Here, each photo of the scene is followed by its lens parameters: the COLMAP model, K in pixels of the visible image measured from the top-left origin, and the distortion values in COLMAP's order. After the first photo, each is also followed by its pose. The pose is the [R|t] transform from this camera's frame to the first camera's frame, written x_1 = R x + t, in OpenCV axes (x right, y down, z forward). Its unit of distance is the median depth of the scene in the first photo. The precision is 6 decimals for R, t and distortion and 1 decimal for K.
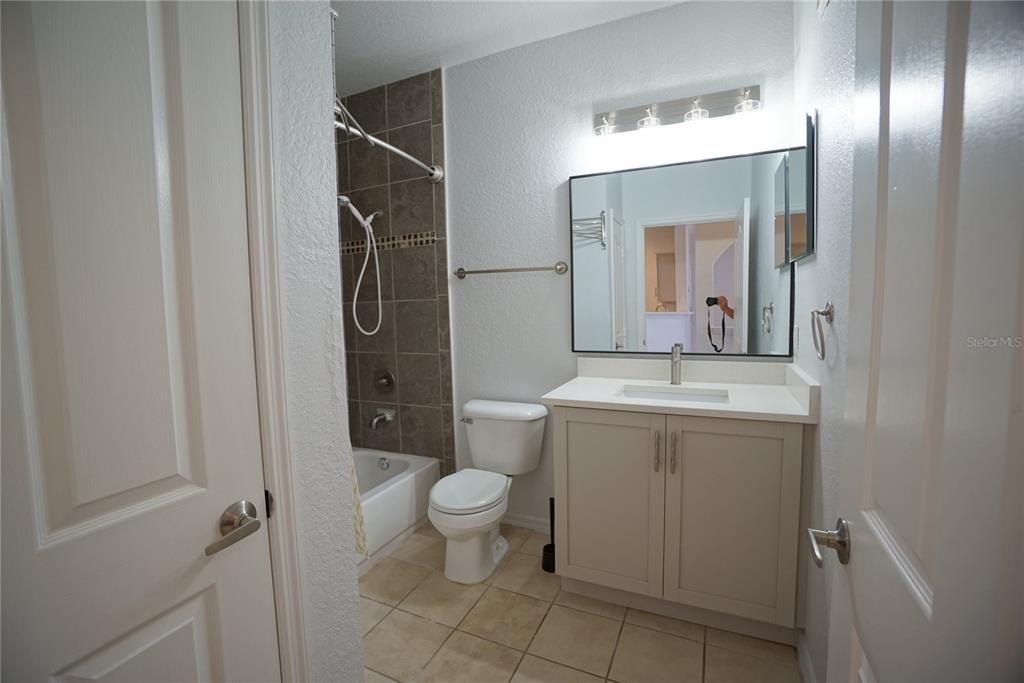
lens RADIAL K [[447.5, 0, 504.1], [0, 447.5, 334.5], [0, 0, 1]] dist [-0.057066, 0.019344]
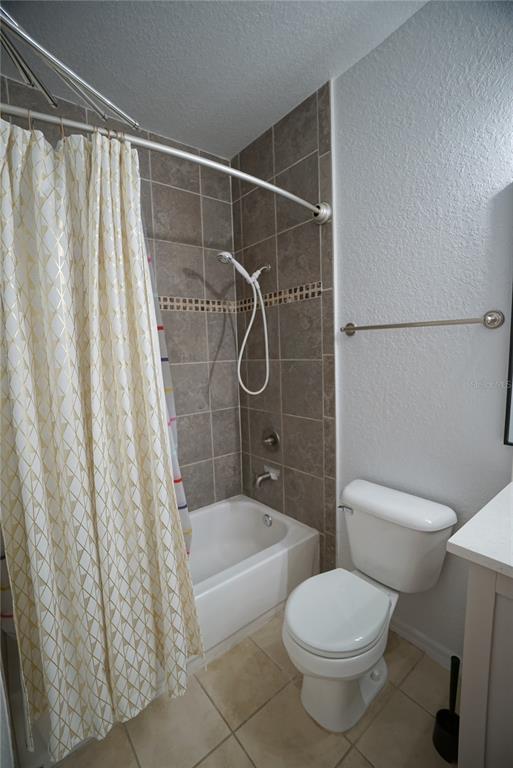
lens RADIAL K [[335.6, 0, 253.7], [0, 335.6, 388.1], [0, 0, 1]] dist [-0.057066, 0.019344]
pose [[0.895639, 0.046797, -0.442313, 0.023494], [-0.022173, 0.997911, 0.060680, -0.059180], [0.444229, -0.044540, 0.894806, 0.343967]]
